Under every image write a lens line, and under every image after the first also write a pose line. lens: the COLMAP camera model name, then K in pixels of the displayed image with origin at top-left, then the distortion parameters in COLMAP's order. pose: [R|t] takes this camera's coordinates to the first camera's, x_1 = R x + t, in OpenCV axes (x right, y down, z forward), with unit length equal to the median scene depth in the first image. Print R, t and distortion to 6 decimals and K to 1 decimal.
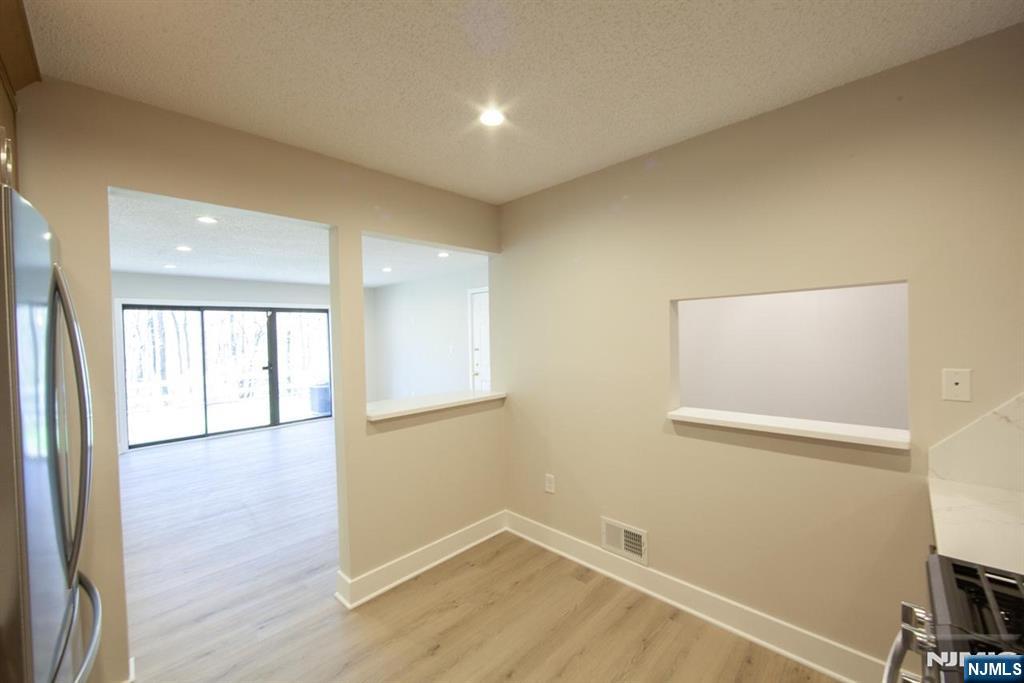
lens RADIAL K [[403.9, 0, 513.5], [0, 403.9, 348.6], [0, 0, 1]] dist [-0.009098, 0.000582]
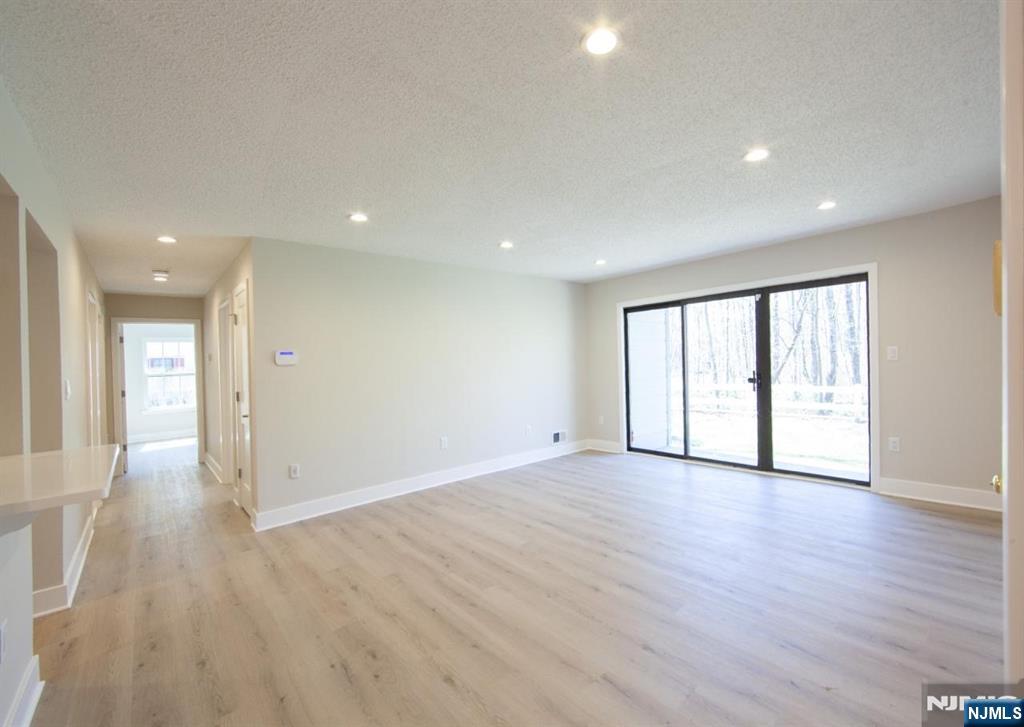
lens RADIAL K [[430.7, 0, 549.1], [0, 430.7, 361.1], [0, 0, 1]] dist [-0.001949, 0.000131]
pose [[-0.043468, 0.023693, -0.998774, 0.106260], [0.010026, 0.999679, 0.023278, -0.003181], [0.999004, -0.009002, -0.043692, 0.695232]]
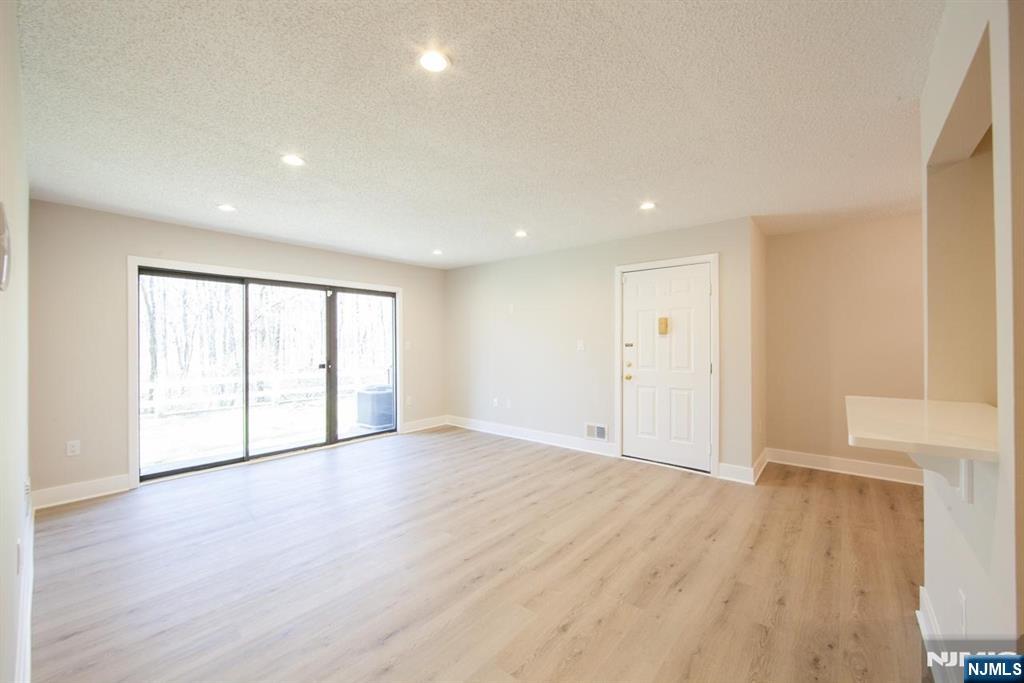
lens RADIAL K [[403.9, 0, 509.5], [0, 403.9, 348.6], [0, 0, 1]] dist [-0.009098, 0.000582]
pose [[0.997400, 0.020319, 0.069146, -0.323726], [-0.018939, 0.999610, -0.020546, 0.024682], [-0.069537, 0.019183, 0.997395, 0.232845]]
